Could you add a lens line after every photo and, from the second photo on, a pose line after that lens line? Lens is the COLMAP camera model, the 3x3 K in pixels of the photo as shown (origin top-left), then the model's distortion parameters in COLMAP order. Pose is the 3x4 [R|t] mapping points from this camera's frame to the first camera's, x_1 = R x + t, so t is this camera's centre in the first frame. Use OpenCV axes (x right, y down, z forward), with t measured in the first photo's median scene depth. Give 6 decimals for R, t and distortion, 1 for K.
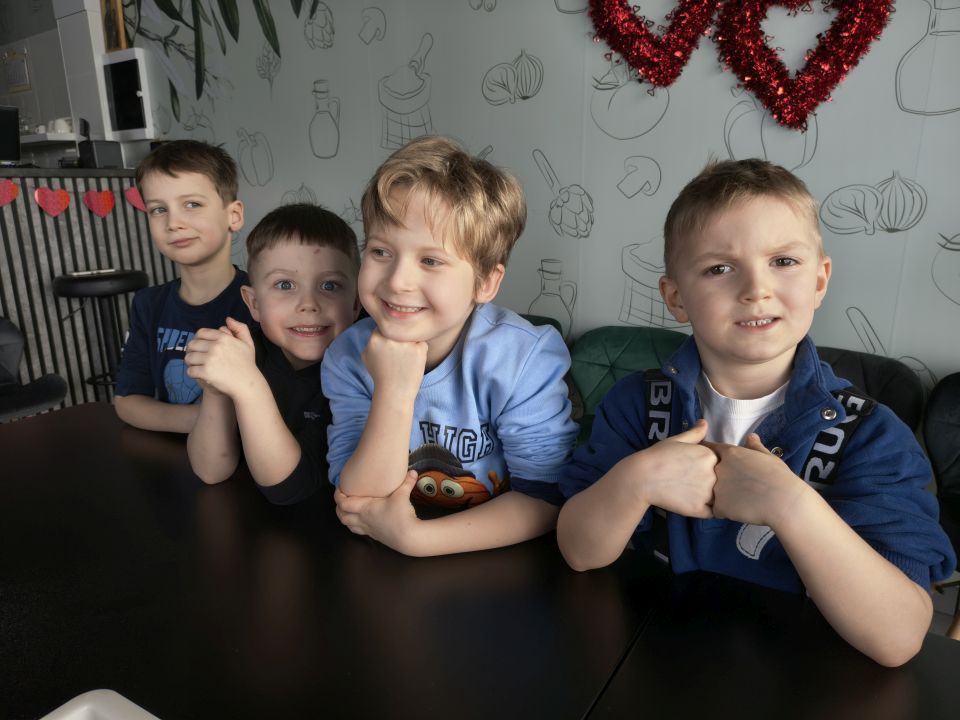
lens RADIAL K [[655.6, 0, 480.0], [0, 655.6, 360.0], [0, 0, 1]] dist [0.019701, -0.032321]
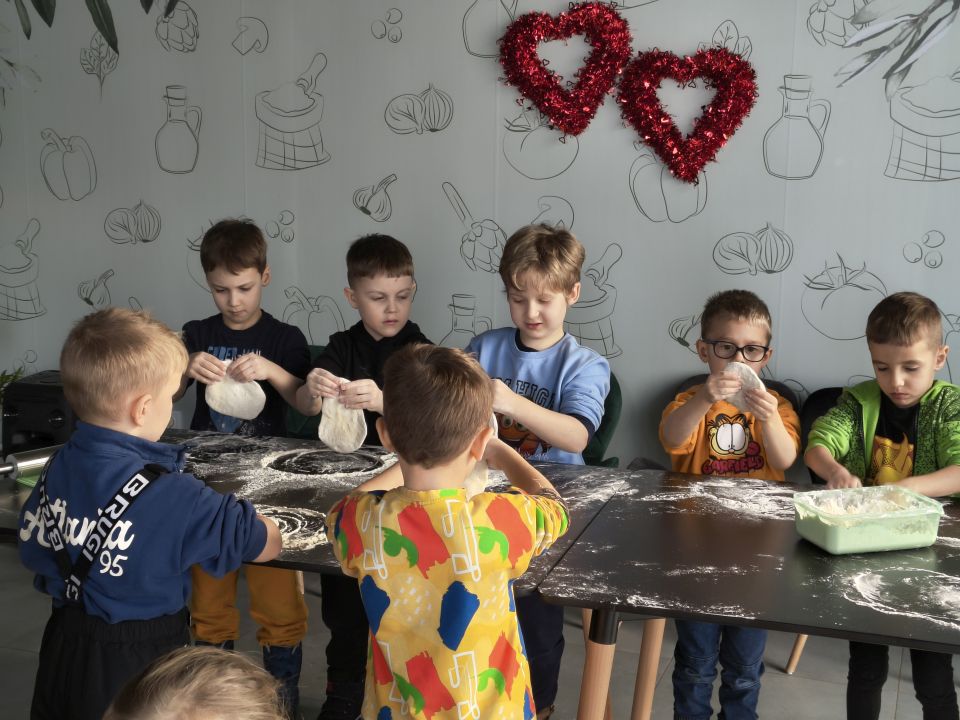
lens RADIAL K [[1242.8, 0, 480.0], [0, 1242.8, 360.0], [0, 0, 1]] dist [-0.077234, 0.283289]
pose [[0.968983, -0.017475, 0.246508, -0.369820], [0.037625, 0.996300, -0.077273, 0.097542], [-0.244246, 0.084151, 0.966055, -0.874836]]
